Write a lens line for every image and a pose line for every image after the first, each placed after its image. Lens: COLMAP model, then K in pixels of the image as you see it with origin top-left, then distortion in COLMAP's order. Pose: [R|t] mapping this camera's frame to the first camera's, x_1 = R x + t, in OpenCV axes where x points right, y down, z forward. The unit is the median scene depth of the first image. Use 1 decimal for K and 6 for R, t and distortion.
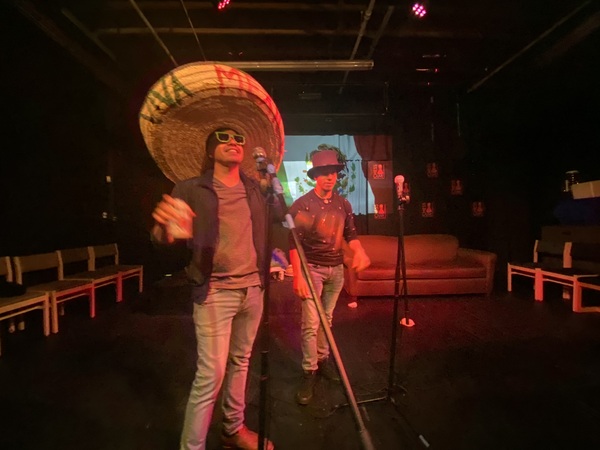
lens RADIAL K [[237.7, 0, 300.0], [0, 237.7, 225.0], [0, 0, 1]] dist [-0.000674, -0.014456]
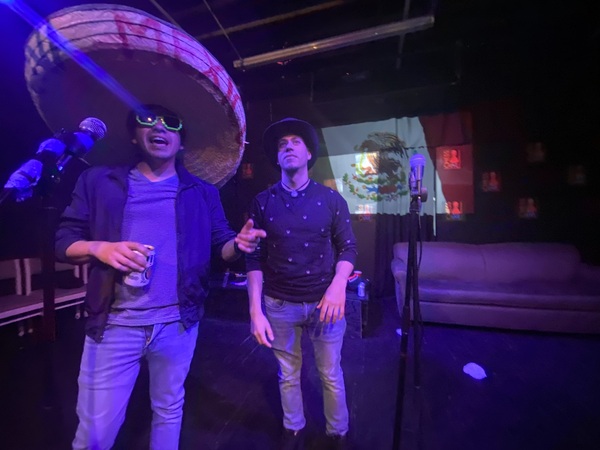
lens RADIAL K [[237.7, 0, 300.0], [0, 237.7, 225.0], [0, 0, 1]] dist [-0.000674, -0.014456]
pose [[0.951075, 0.005606, -0.308909, 0.131080], [-0.005851, 0.999983, 0.000132, -0.011255], [0.308905, 0.001682, 0.951092, 0.148519]]
